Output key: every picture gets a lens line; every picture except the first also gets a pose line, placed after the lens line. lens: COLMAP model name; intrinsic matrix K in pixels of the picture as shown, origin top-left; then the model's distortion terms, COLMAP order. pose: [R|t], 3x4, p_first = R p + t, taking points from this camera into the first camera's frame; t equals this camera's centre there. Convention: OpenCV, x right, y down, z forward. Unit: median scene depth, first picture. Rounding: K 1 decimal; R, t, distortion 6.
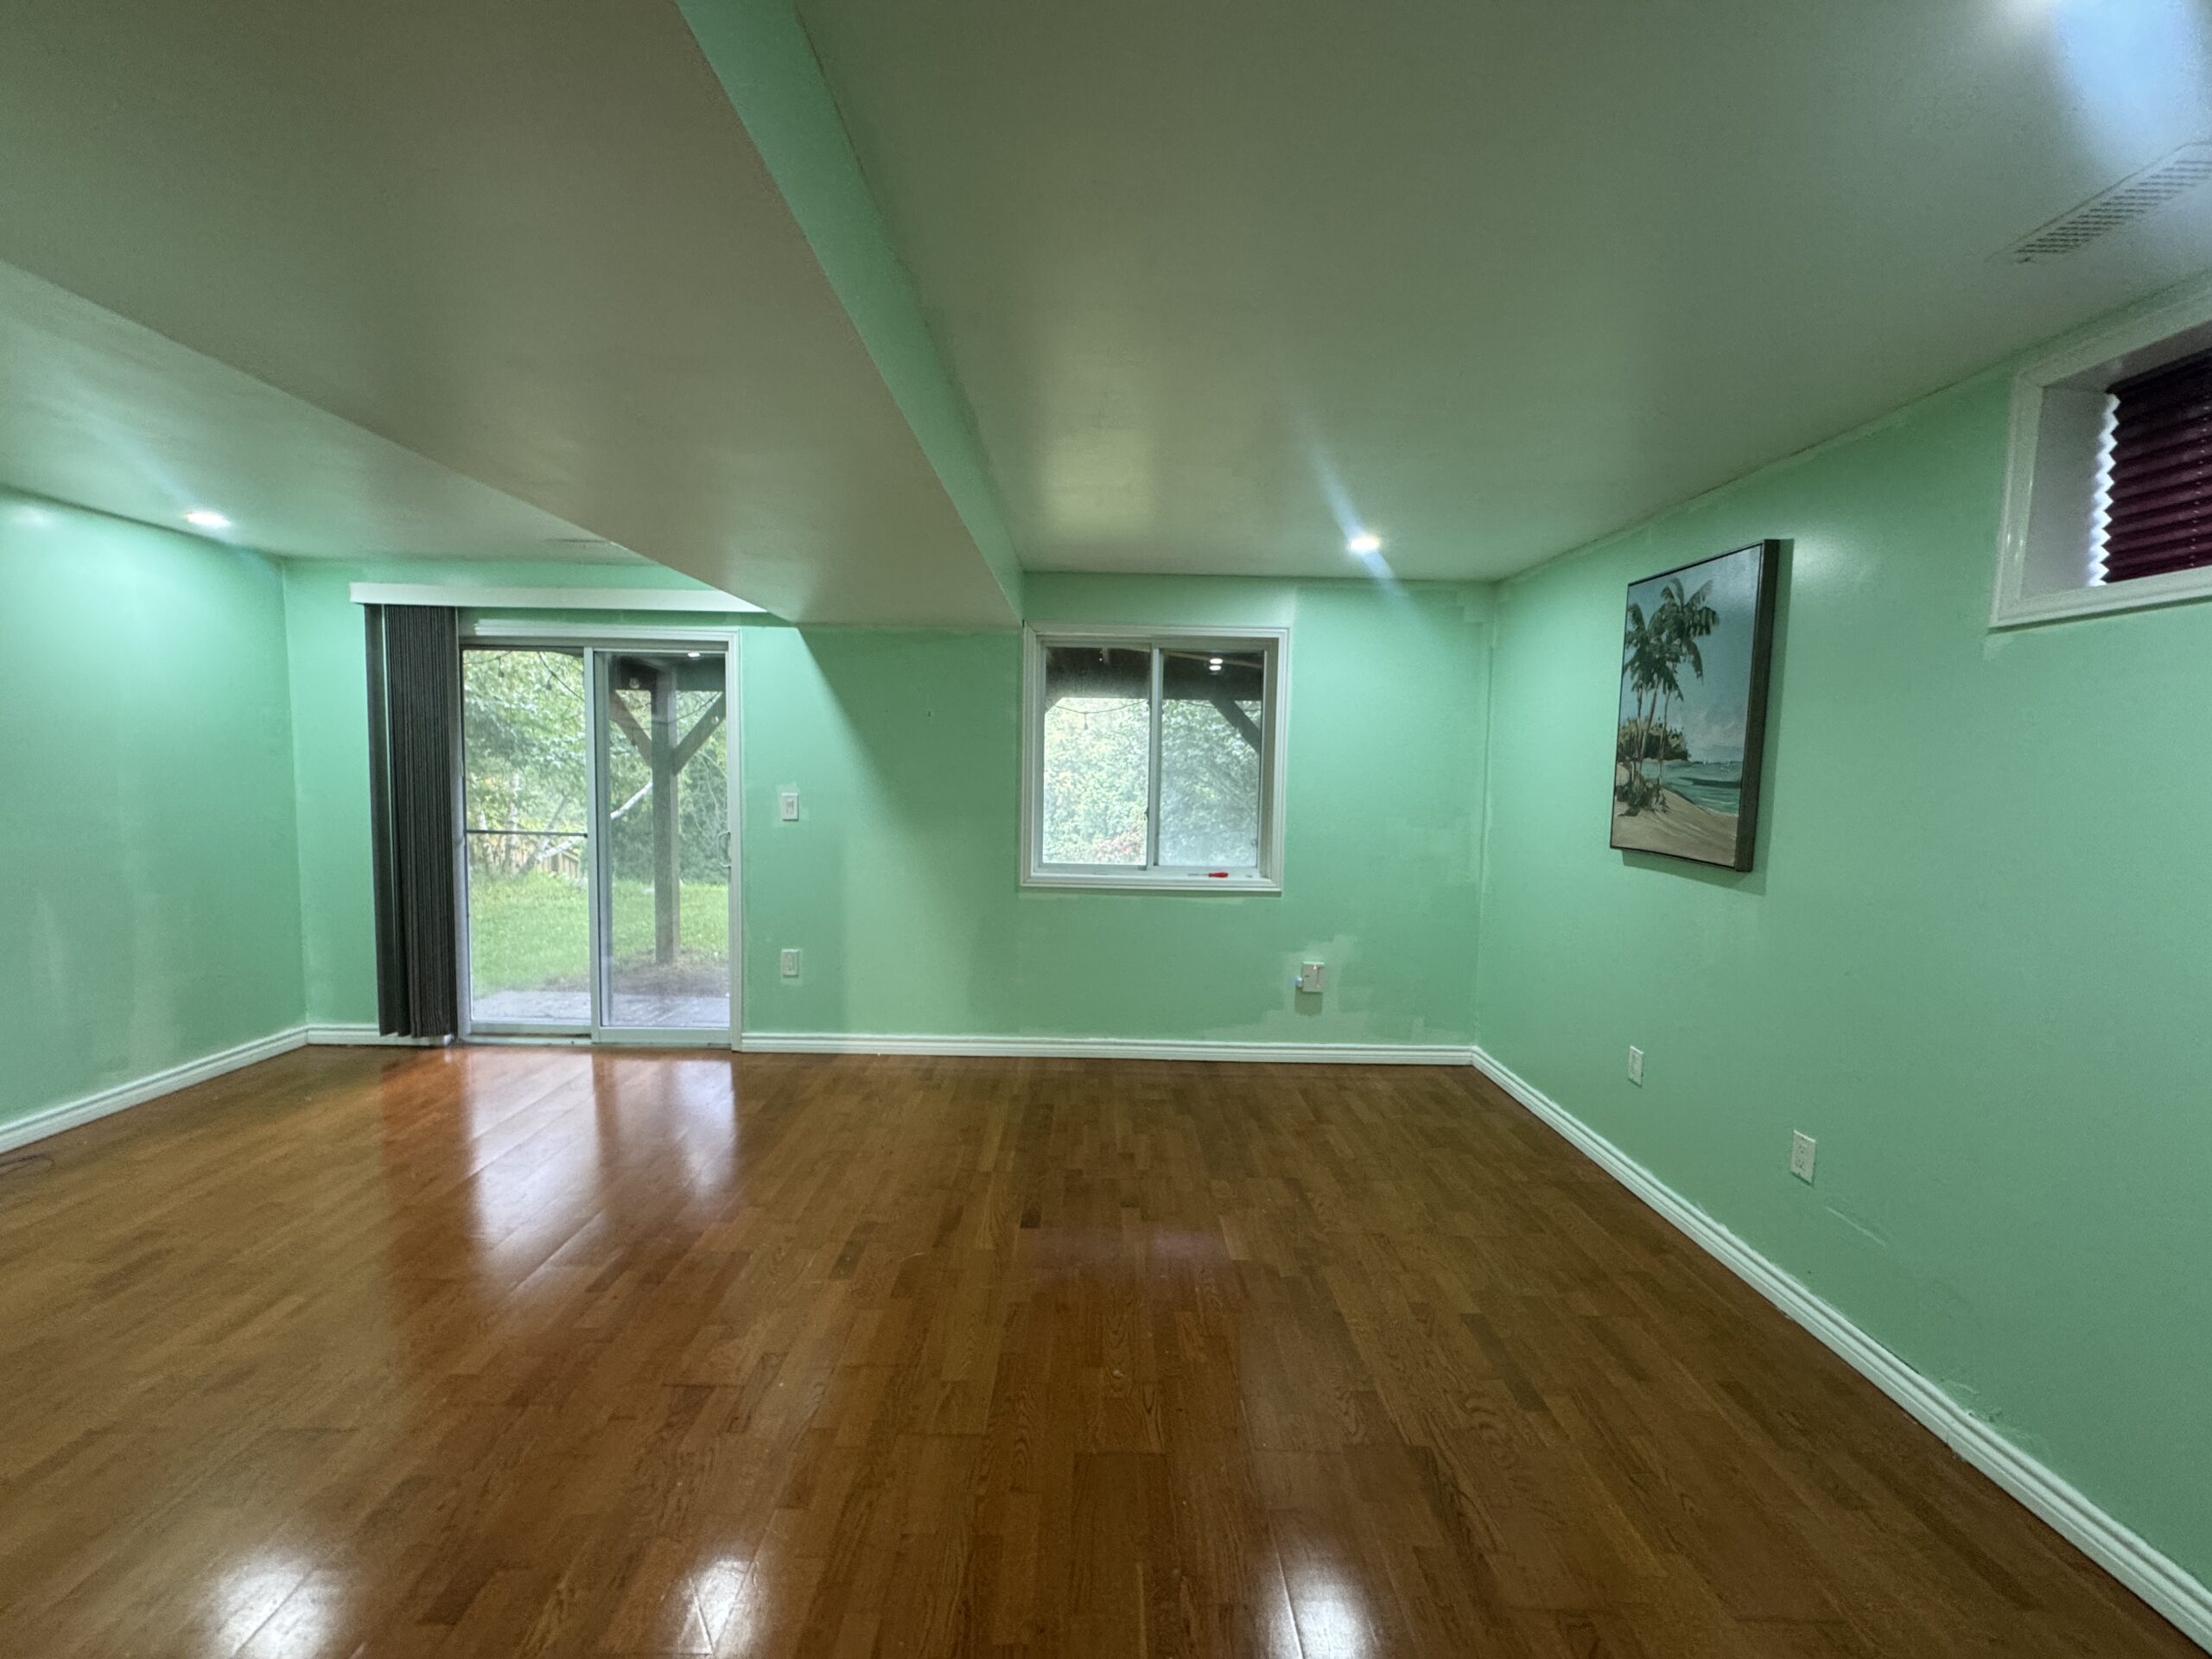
lens RADIAL K [[879.7, 0, 1105.3], [0, 879.7, 826.1], [0, 0, 1]] dist [0.000899, 0.000626]
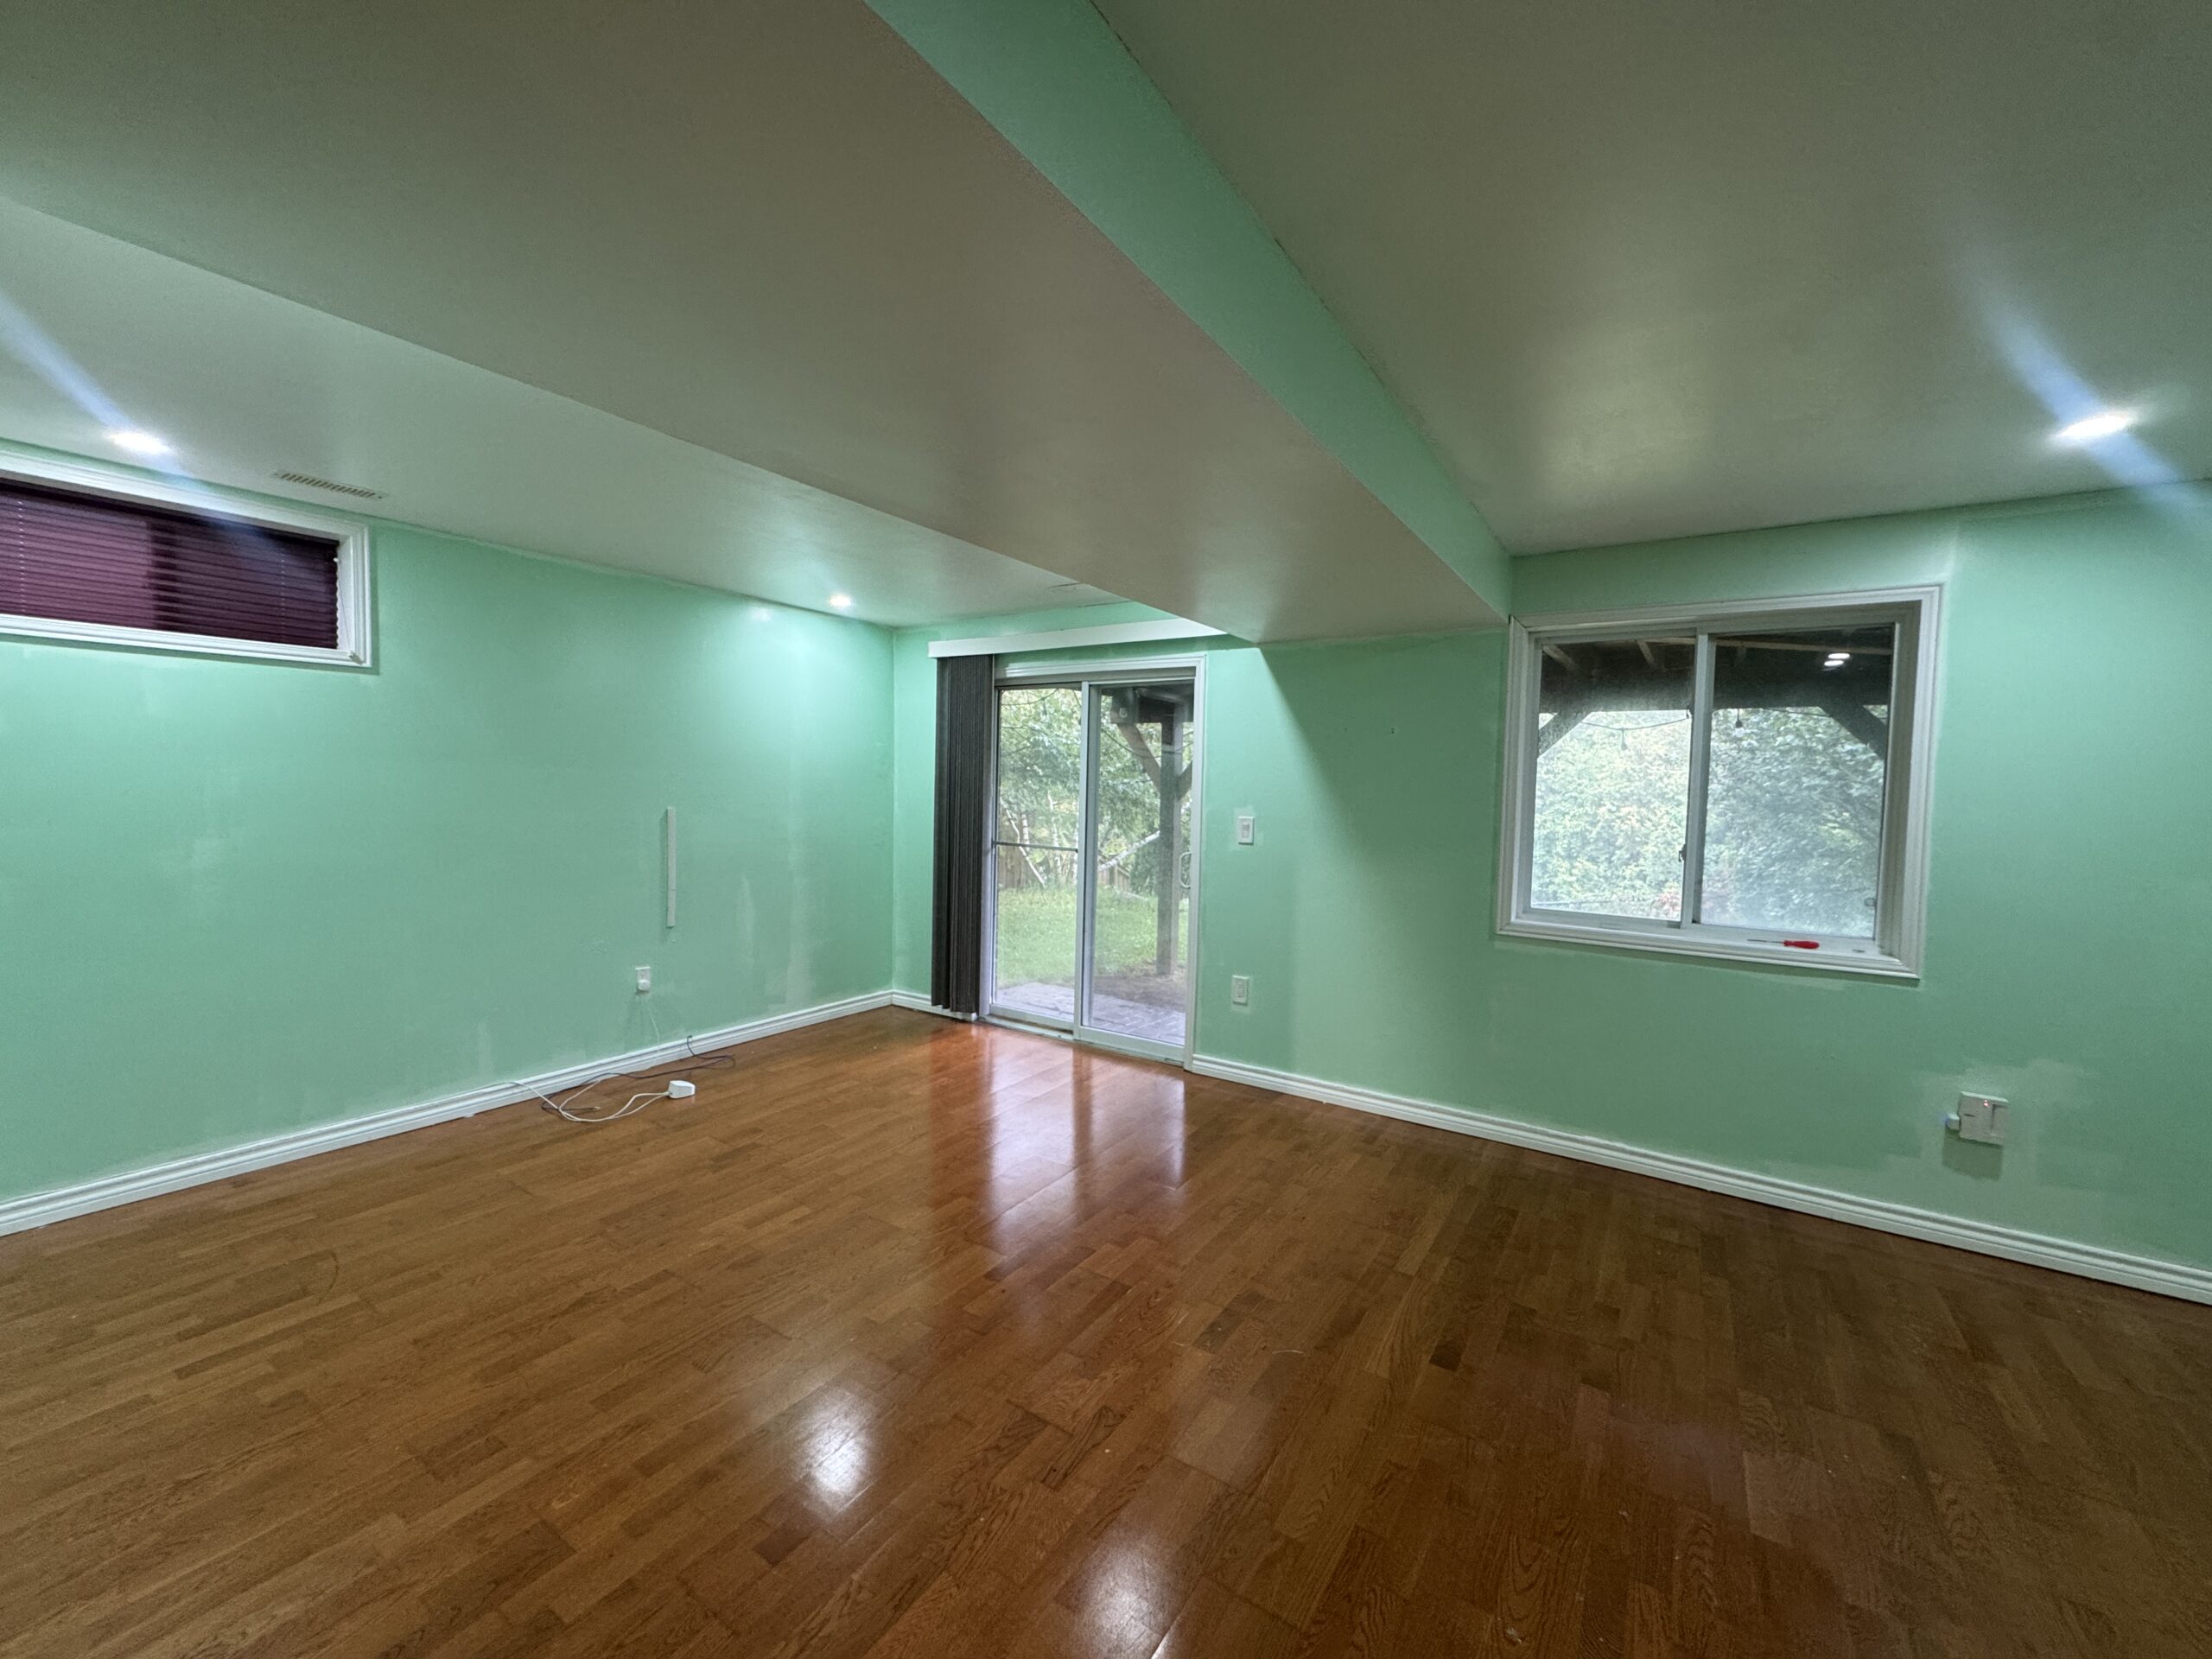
lens RADIAL K [[879.7, 0, 1106.3], [0, 879.7, 823.7], [0, 0, 1]] dist [0.000899, 0.000626]
pose [[0.829780, 0.025201, -0.557521, 0.060638], [-0.047648, 0.998531, -0.025781, 0.003886], [0.556052, 0.047957, 0.829763, 0.102928]]
